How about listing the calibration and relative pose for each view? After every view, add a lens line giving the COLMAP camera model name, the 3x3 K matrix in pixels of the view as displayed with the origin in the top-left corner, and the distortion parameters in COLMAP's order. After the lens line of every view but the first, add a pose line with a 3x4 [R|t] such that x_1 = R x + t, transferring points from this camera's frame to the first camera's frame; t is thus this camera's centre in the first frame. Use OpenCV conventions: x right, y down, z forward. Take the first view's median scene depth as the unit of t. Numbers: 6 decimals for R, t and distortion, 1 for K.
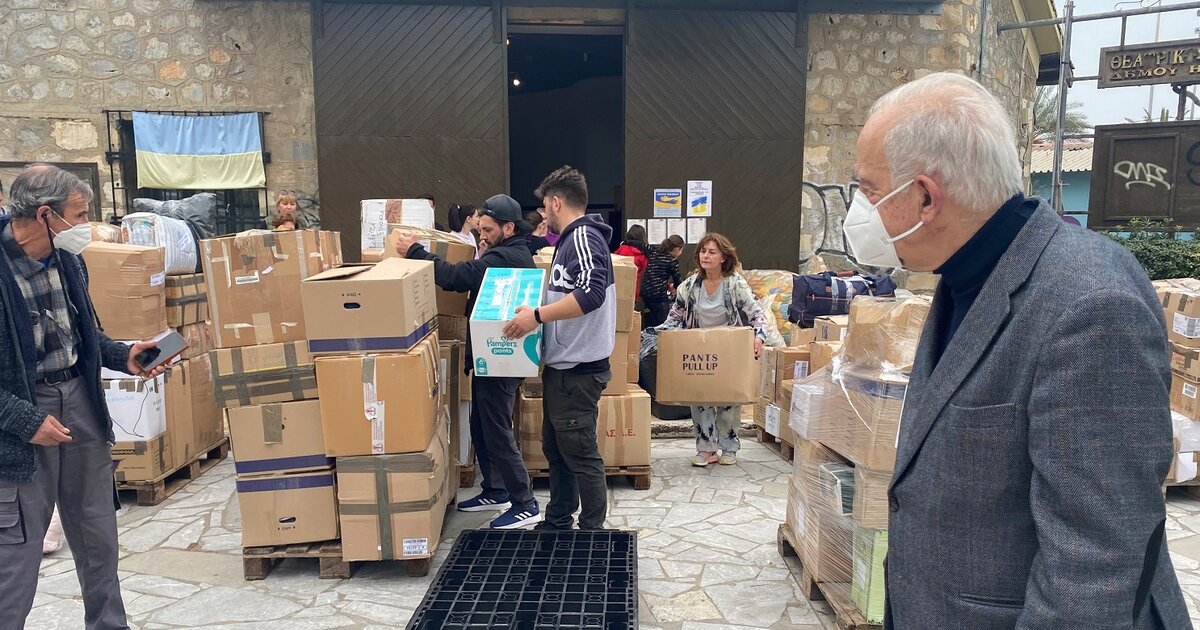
lens RADIAL K [[838.6, 0, 599.8], [0, 838.6, 317.0], [0, 0, 1]] dist [0.005219, -0.003152]
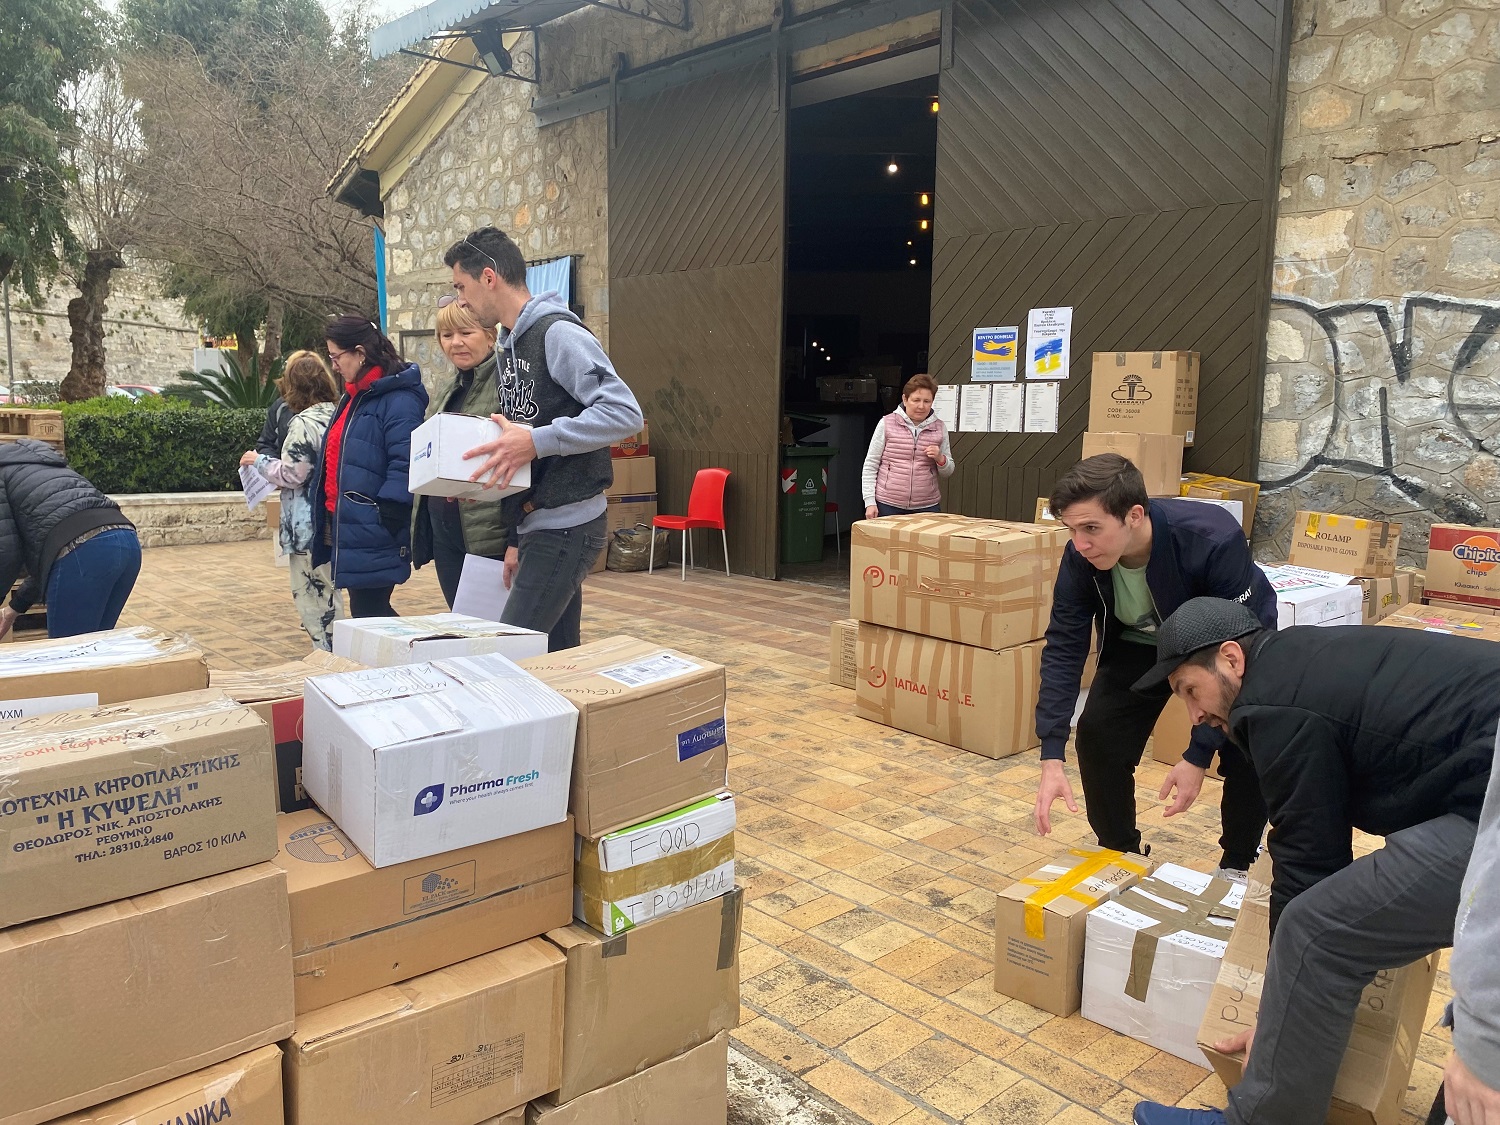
lens RADIAL K [[1156.2, 0, 749.0], [0, 1156.2, 563.1], [0, 0, 1]] dist [-0.014190, 0.005338]
pose [[0.584173, 0.119650, -0.802761, 0.581920], [-0.120556, 0.990894, 0.059962, -0.029024], [0.802626, 0.061750, 0.593278, 0.440435]]
